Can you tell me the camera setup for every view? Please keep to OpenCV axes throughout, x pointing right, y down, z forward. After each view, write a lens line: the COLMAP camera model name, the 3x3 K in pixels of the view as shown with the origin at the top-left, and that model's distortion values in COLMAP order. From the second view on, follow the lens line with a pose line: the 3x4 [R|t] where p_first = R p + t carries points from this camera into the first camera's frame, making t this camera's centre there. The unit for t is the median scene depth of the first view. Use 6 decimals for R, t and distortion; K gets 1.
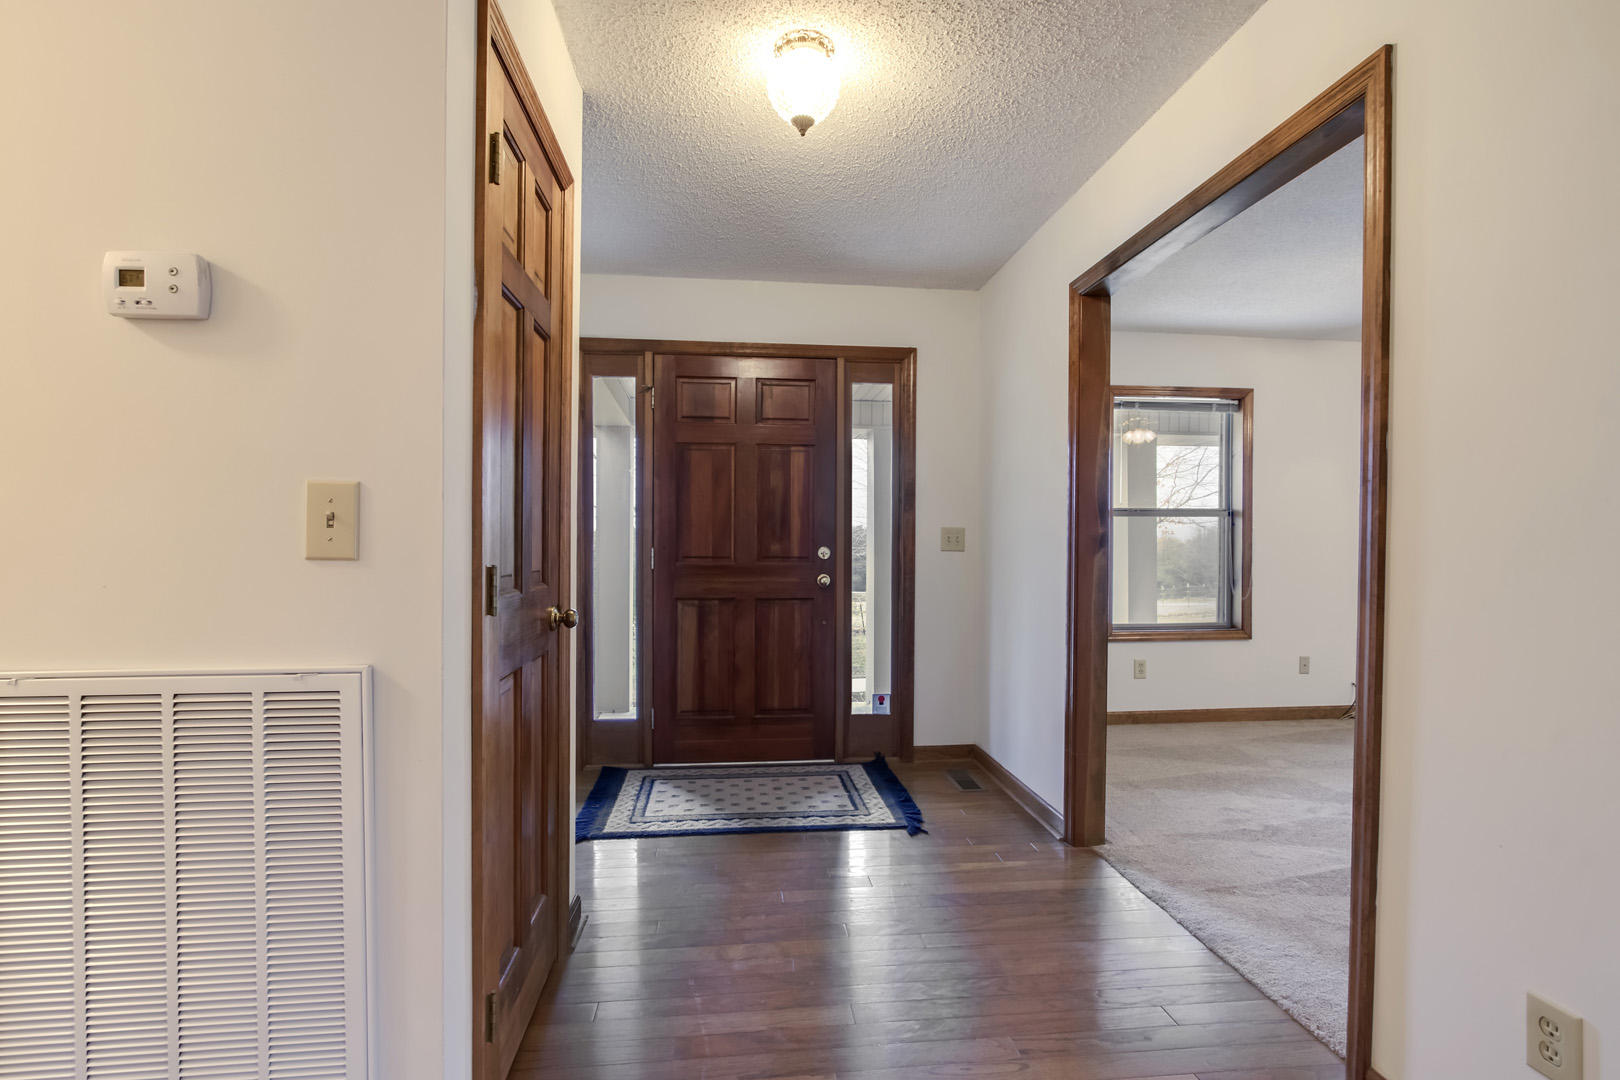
lens RADIAL K [[746.9, 0, 808.2], [0, 746.9, 556.7], [0, 0, 1]] dist [-0.015900, 0.005029]
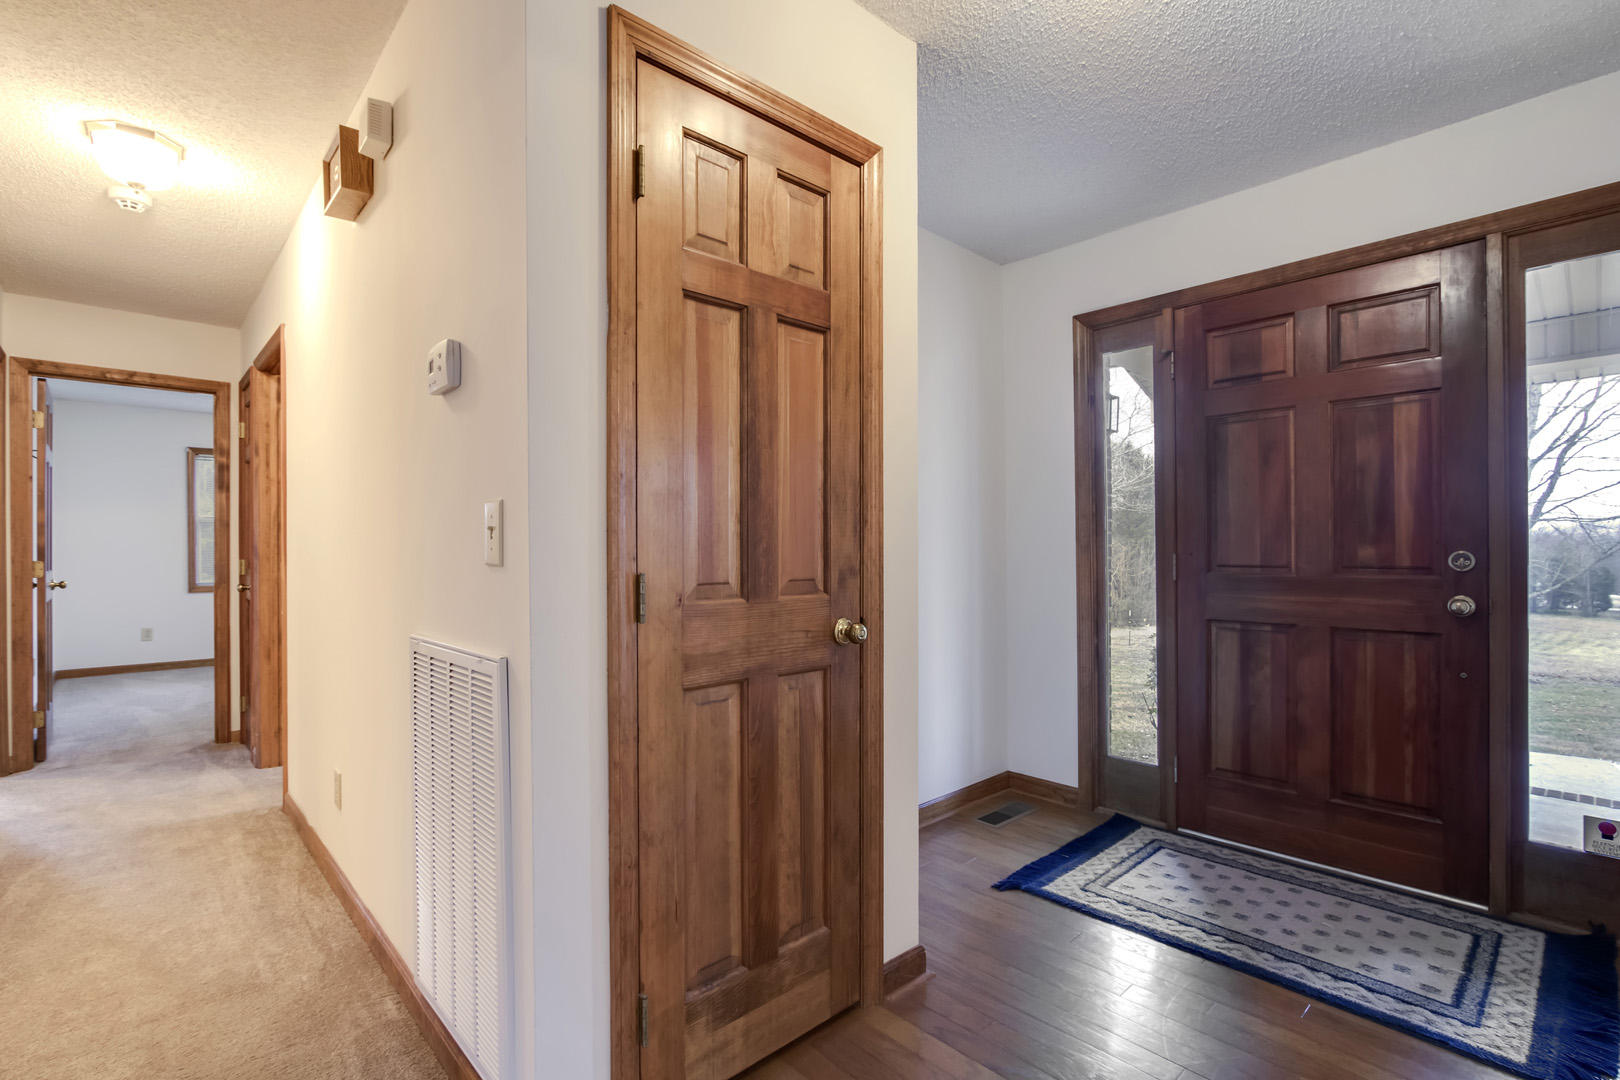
lens RADIAL K [[746.9, 0, 817.6], [0, 746.9, 551.6], [0, 0, 1]] dist [-0.015900, 0.005029]
pose [[0.593918, -0.005021, -0.804510, 0.204324], [-0.006822, 0.999913, -0.011277, -0.002401], [0.804496, 0.012186, 0.593833, 0.226904]]
